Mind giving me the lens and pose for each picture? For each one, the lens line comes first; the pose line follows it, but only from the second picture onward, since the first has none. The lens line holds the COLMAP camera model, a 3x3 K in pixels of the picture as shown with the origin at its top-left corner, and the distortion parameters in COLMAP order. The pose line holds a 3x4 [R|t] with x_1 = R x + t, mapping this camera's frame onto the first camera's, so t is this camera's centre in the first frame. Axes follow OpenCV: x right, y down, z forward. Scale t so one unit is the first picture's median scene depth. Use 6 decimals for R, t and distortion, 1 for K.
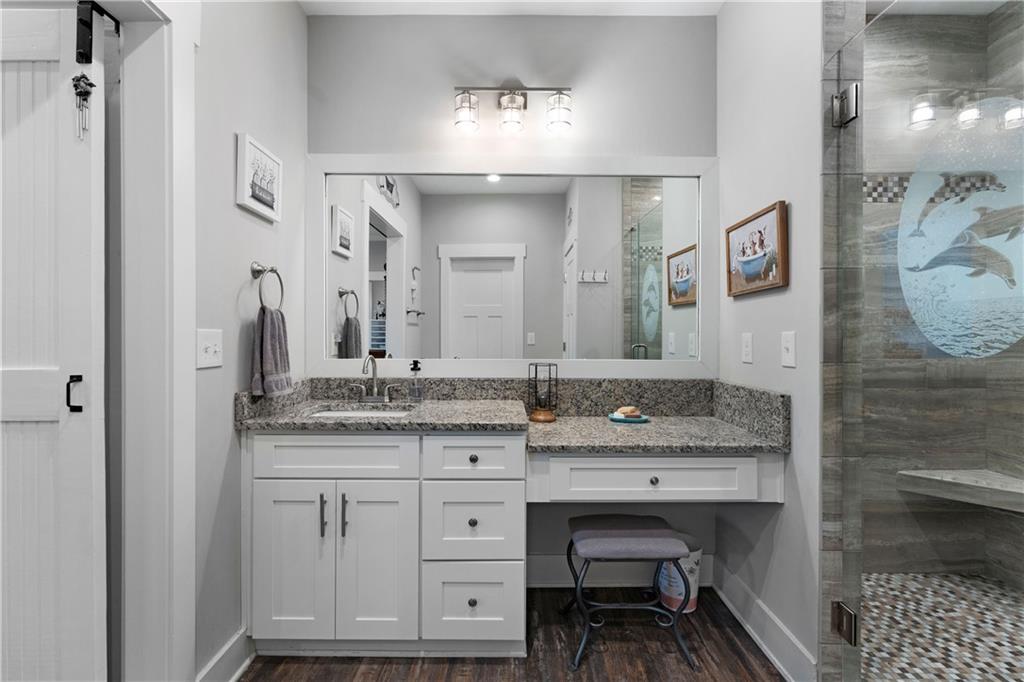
lens RADIAL K [[450.1, 0, 512.3], [0, 450.1, 341.4], [0, 0, 1]] dist [0.006929, -0.002041]
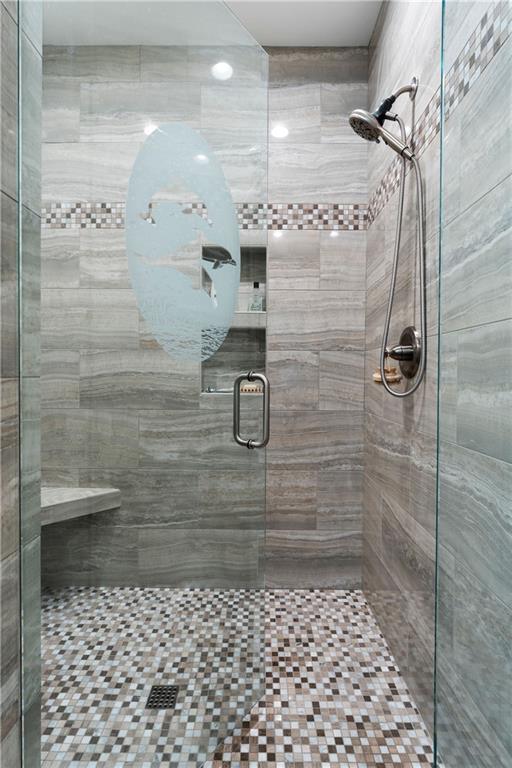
lens RADIAL K [[381.2, 0, 256.3], [0, 381.2, 382.9], [0, 0, 1]] dist [-0.001158, -0.000056]
pose [[0.017936, -0.014287, 0.999737, 0.238624], [-0.000720, 0.999897, 0.014302, 0.040997], [-0.999839, -0.000976, 0.017923, 0.602252]]
